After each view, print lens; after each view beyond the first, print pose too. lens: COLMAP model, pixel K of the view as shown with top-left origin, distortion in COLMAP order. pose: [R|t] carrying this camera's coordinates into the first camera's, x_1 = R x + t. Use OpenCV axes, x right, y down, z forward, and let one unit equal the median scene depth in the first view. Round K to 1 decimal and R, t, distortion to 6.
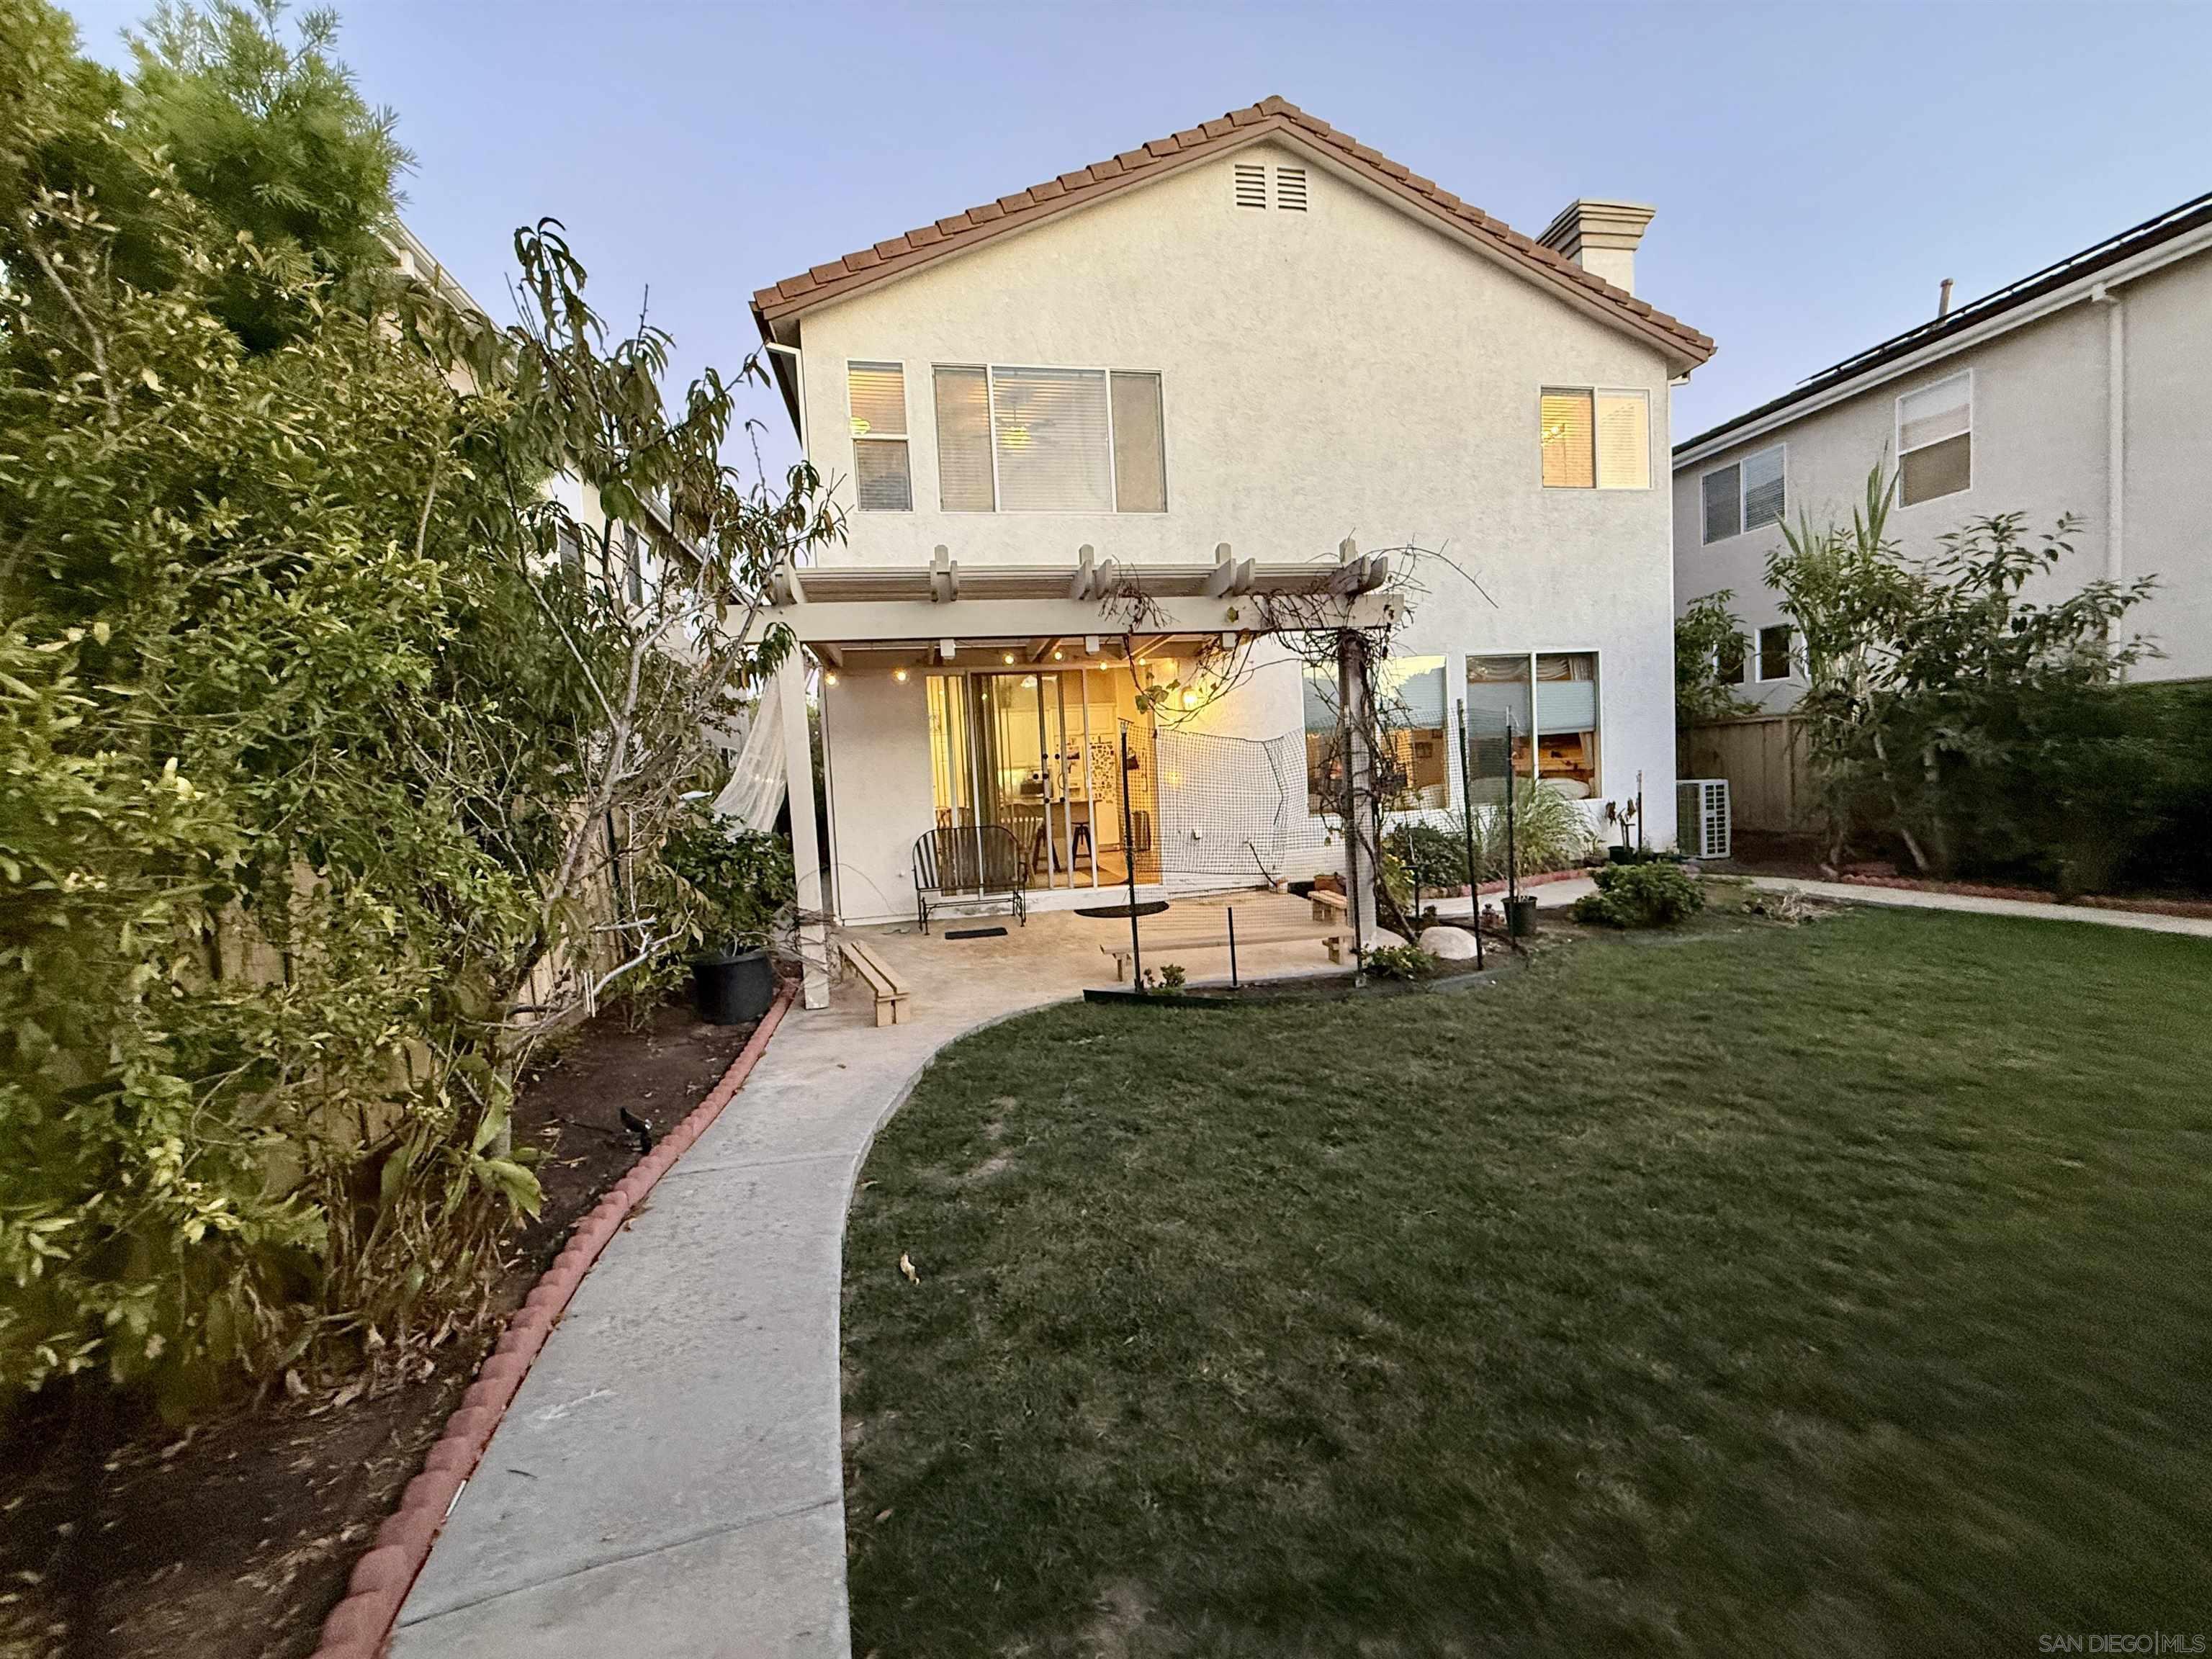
lens RADIAL K [[883.7, 0, 1106.0], [0, 883.7, 829.5], [0, 0, 1]] dist [-0.000147, -0.000064]
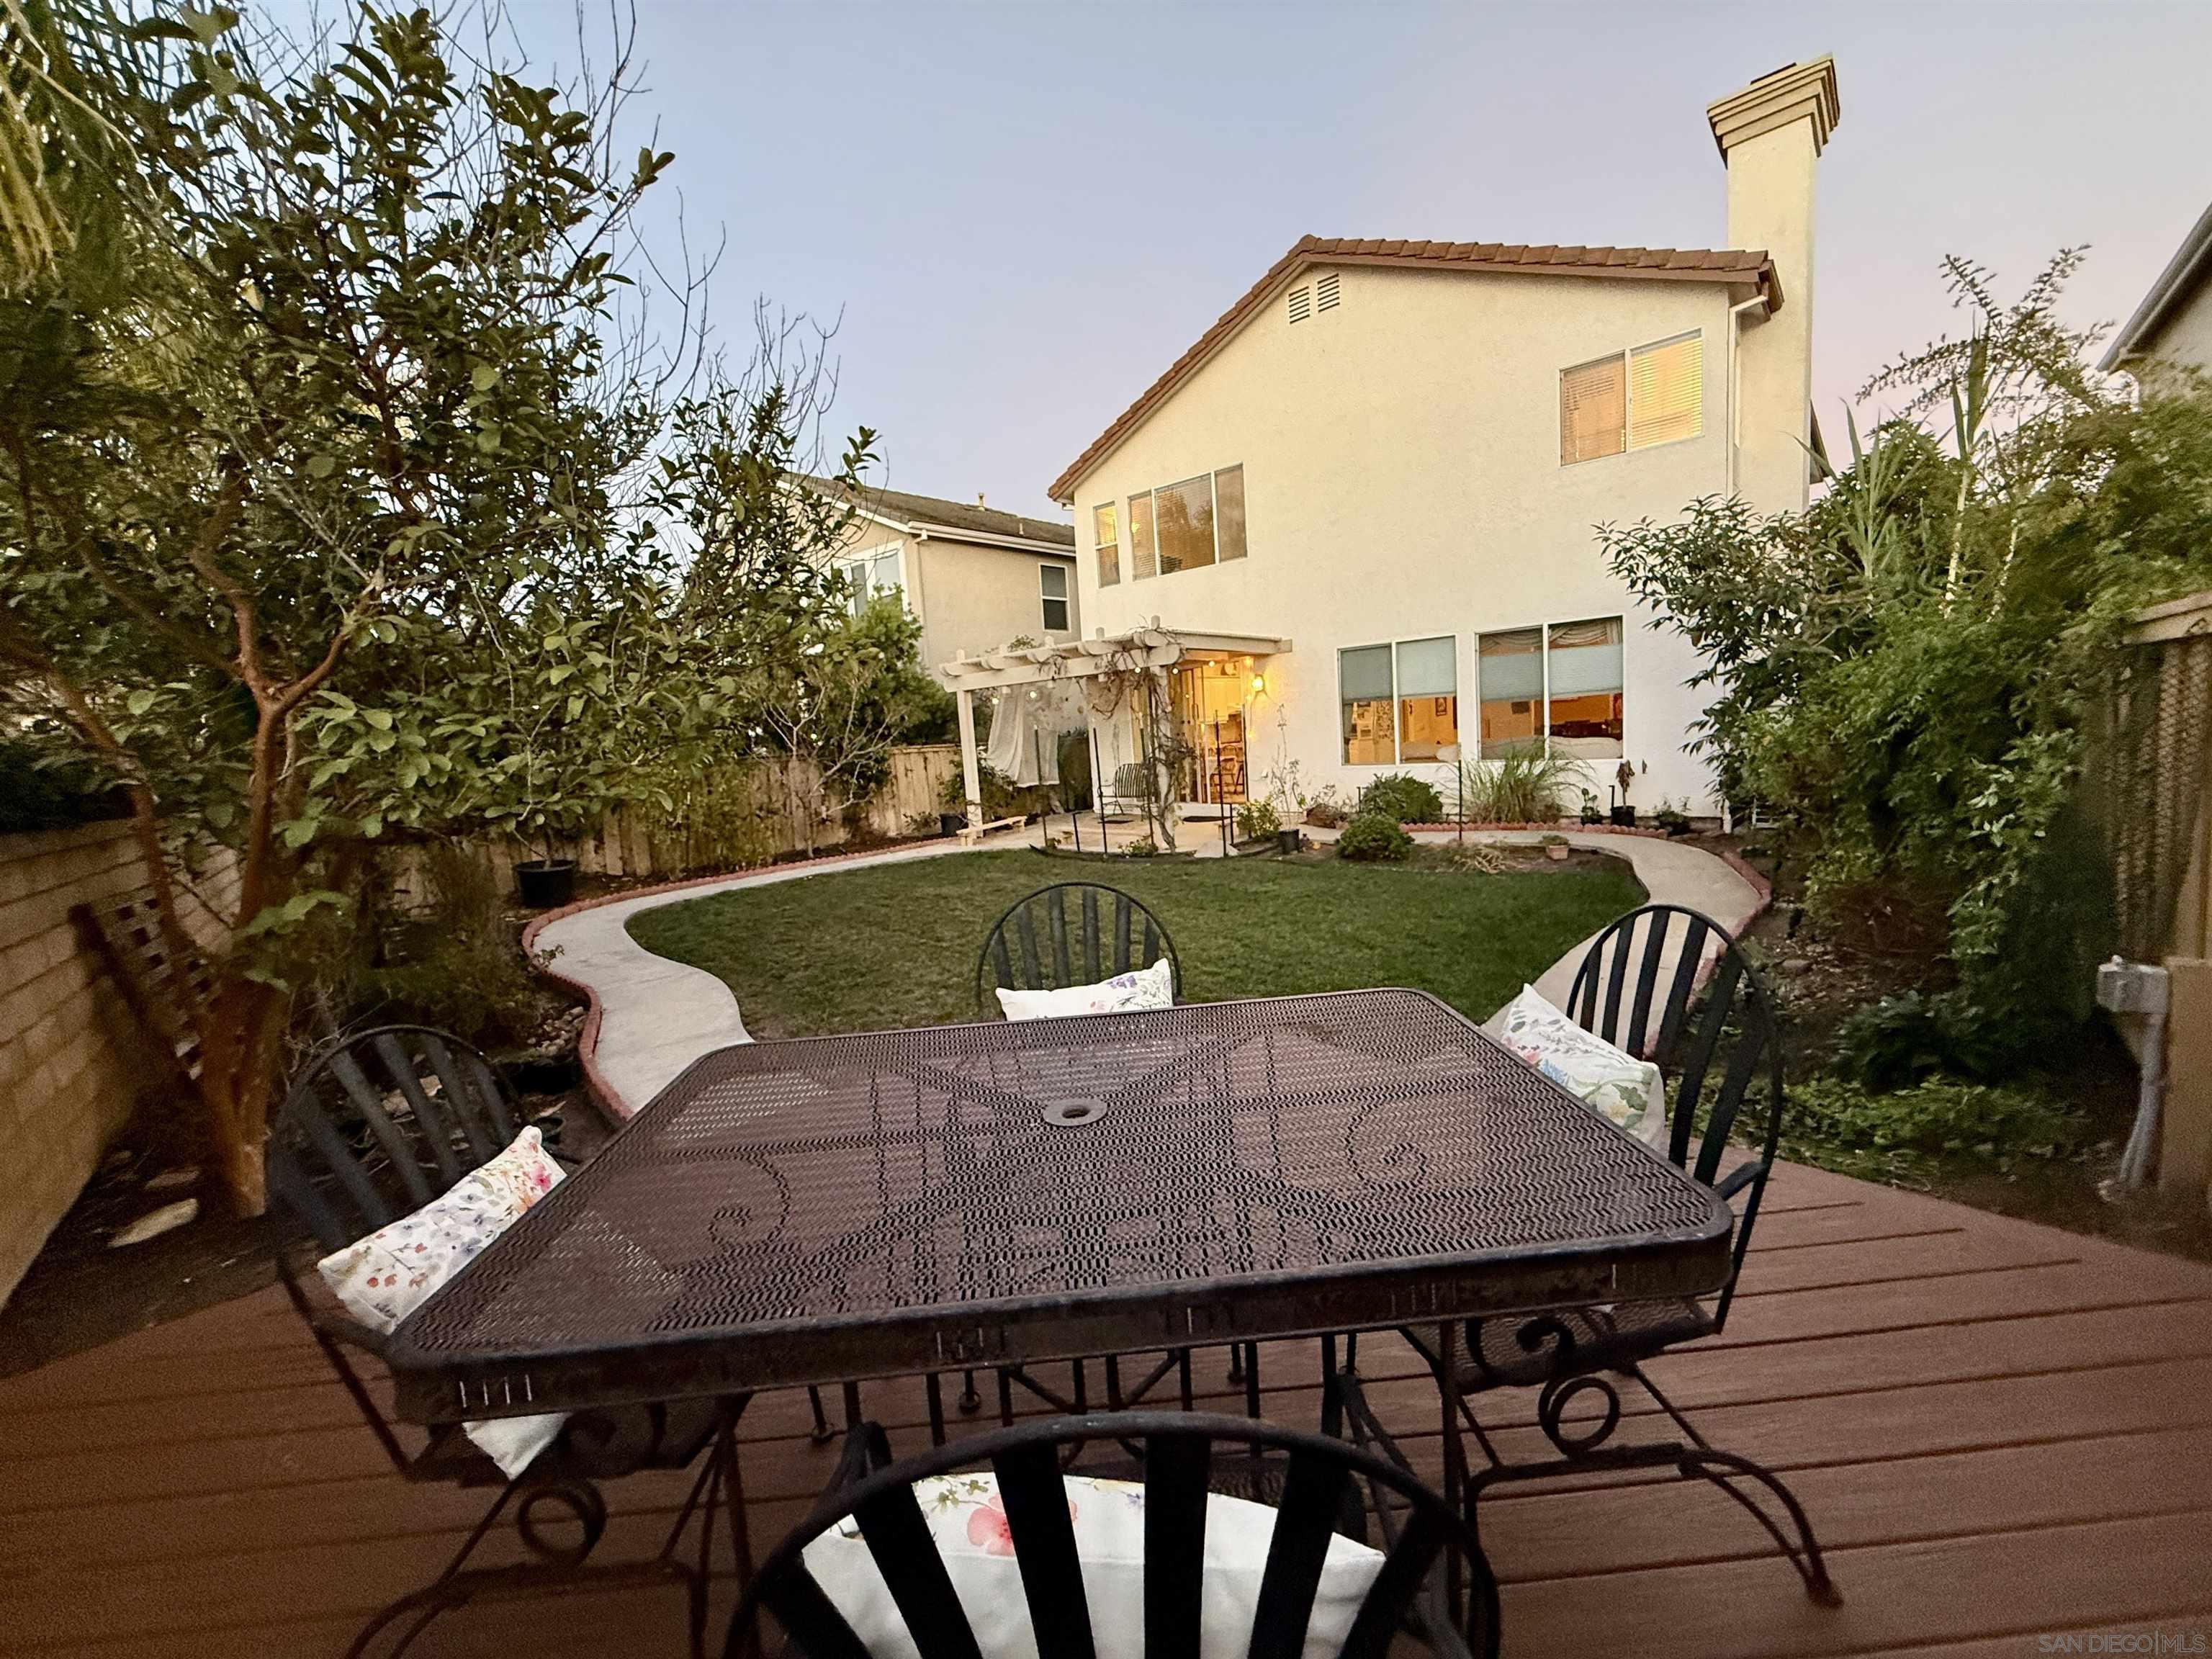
lens RADIAL K [[883.7, 0, 1106.0], [0, 883.7, 829.5], [0, 0, 1]] dist [-0.000147, -0.000064]
pose [[0.616140, 0.102850, -0.780893, 1.147672], [-0.008359, 0.992236, 0.124091, -0.085861], [0.787592, -0.069930, 0.612216, -0.140876]]
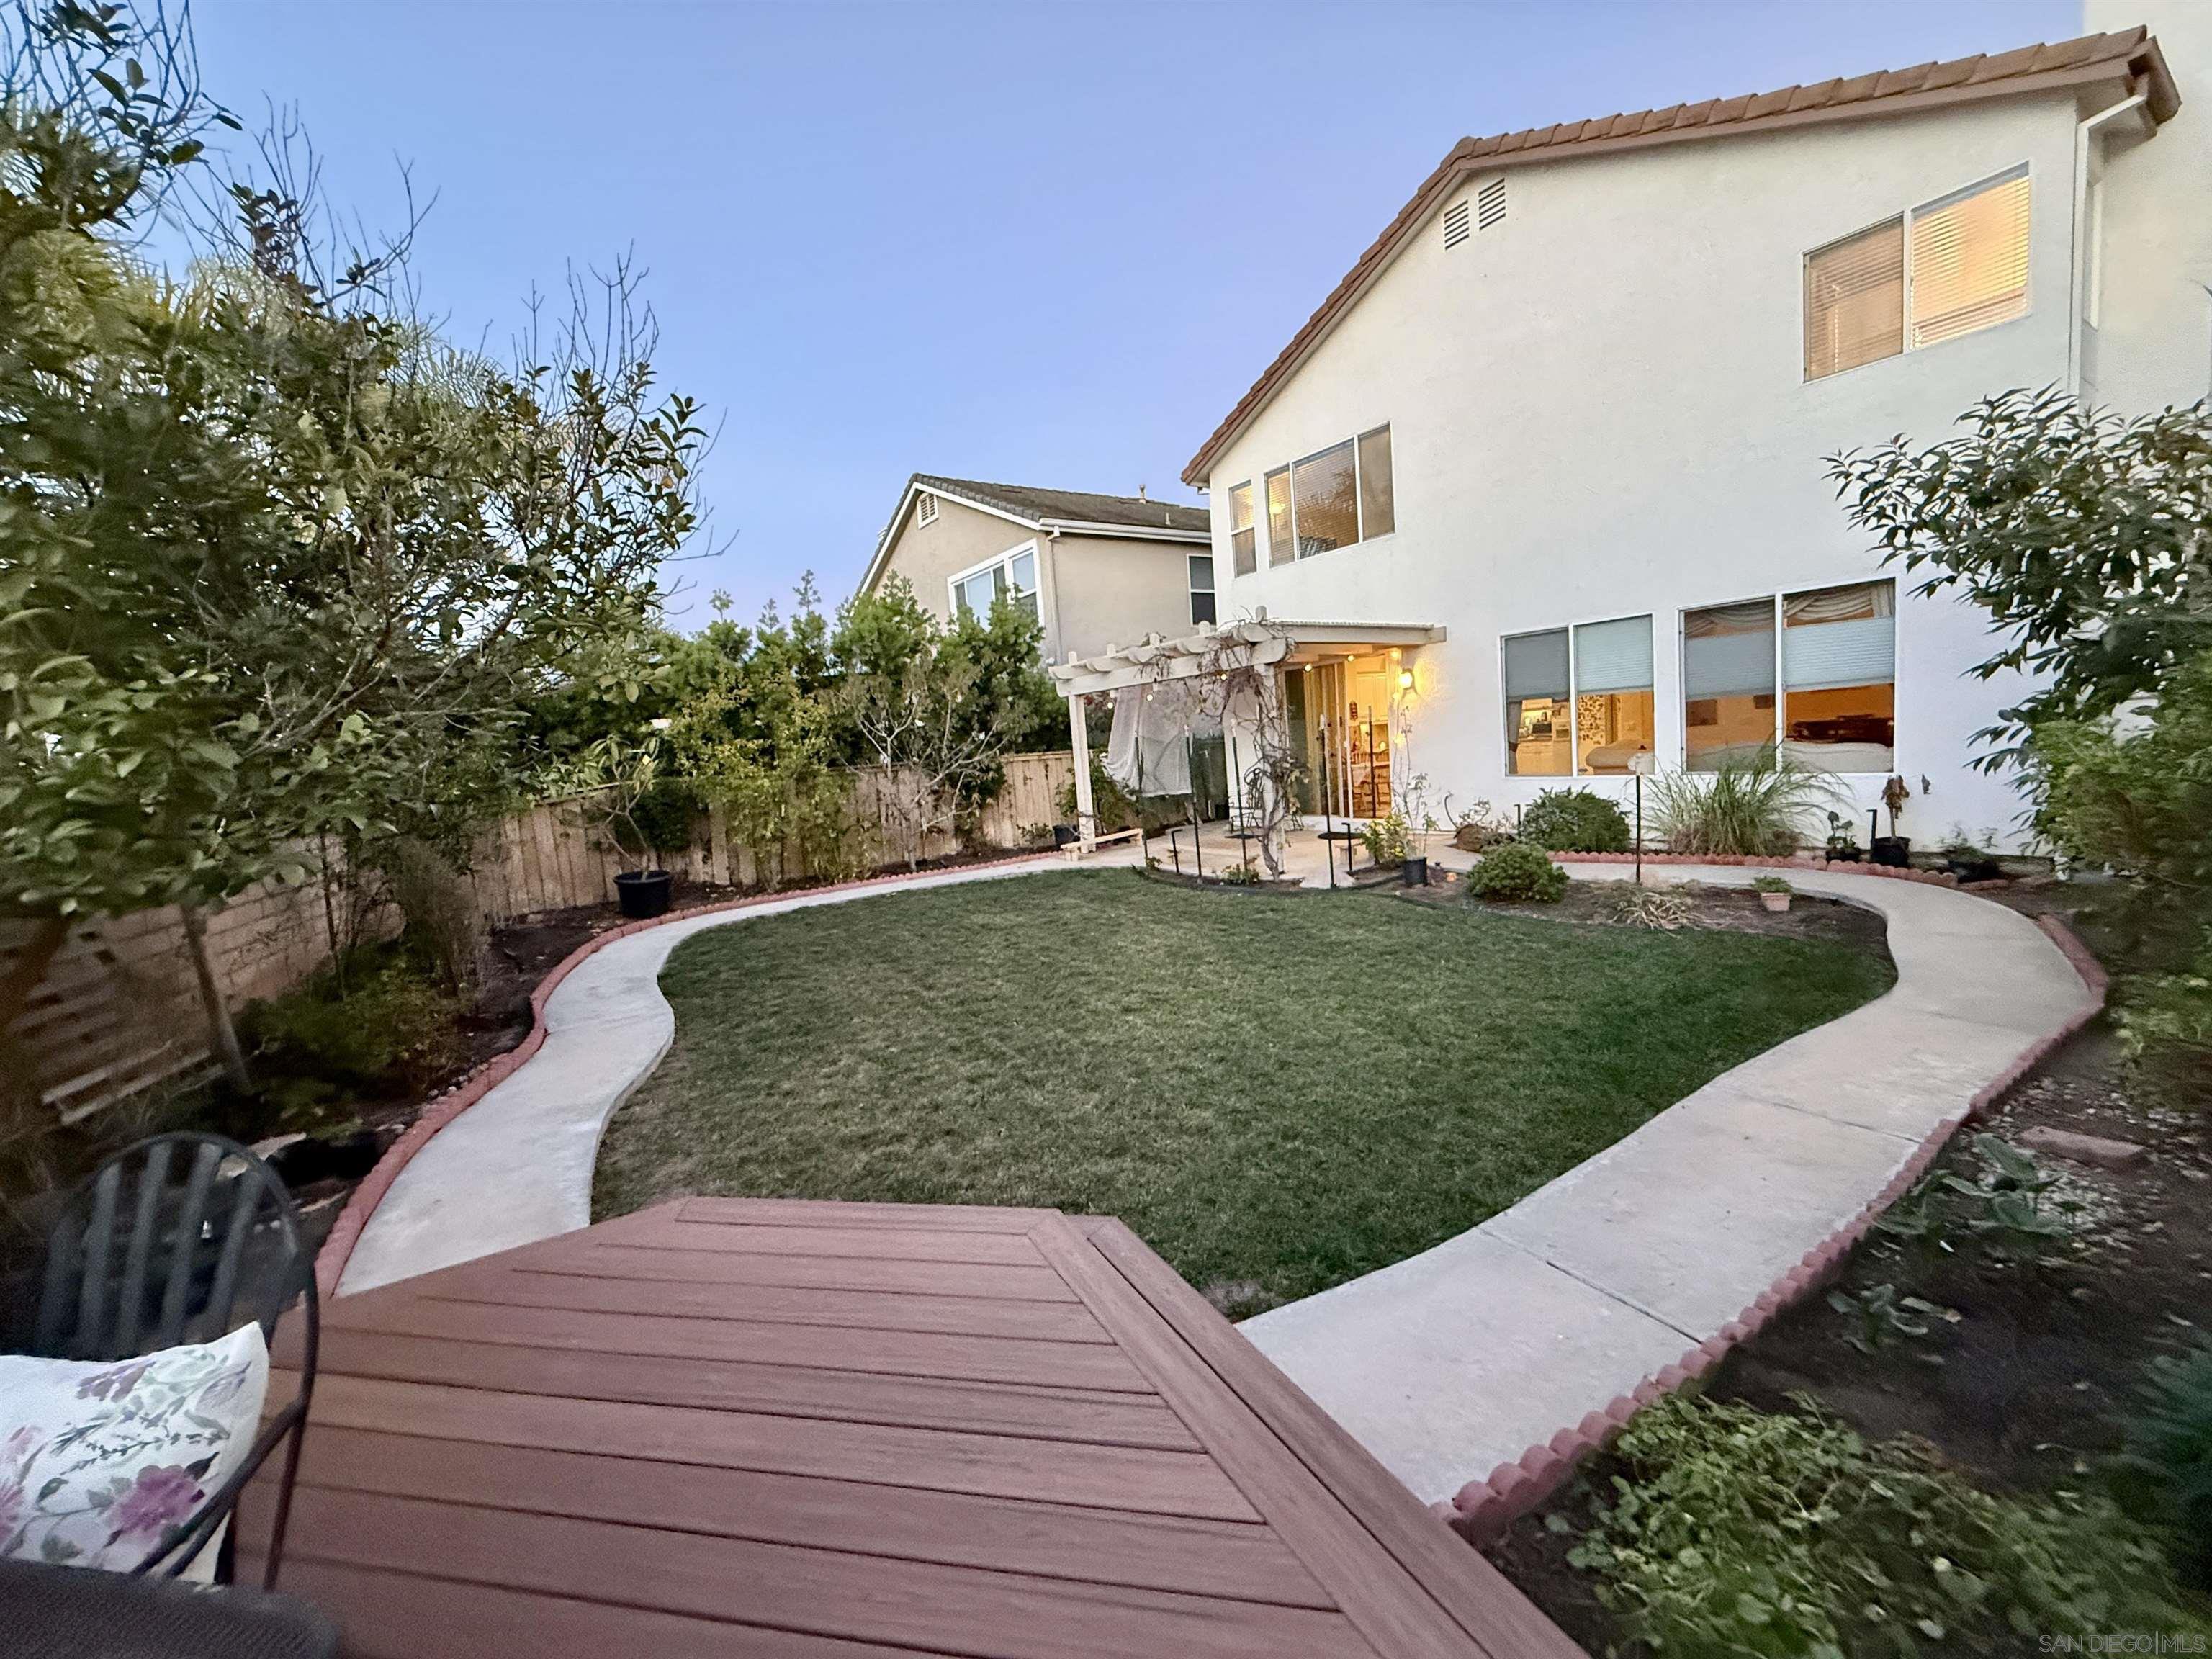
lens RADIAL K [[883.7, 0, 1106.0], [0, 883.7, 829.5], [0, 0, 1]] dist [-0.000147, -0.000064]
pose [[0.406417, 0.116057, -0.906287, 1.120654], [0.007100, 0.991469, 0.130150, -0.102189], [0.913660, -0.059330, 0.402125, 0.073920]]
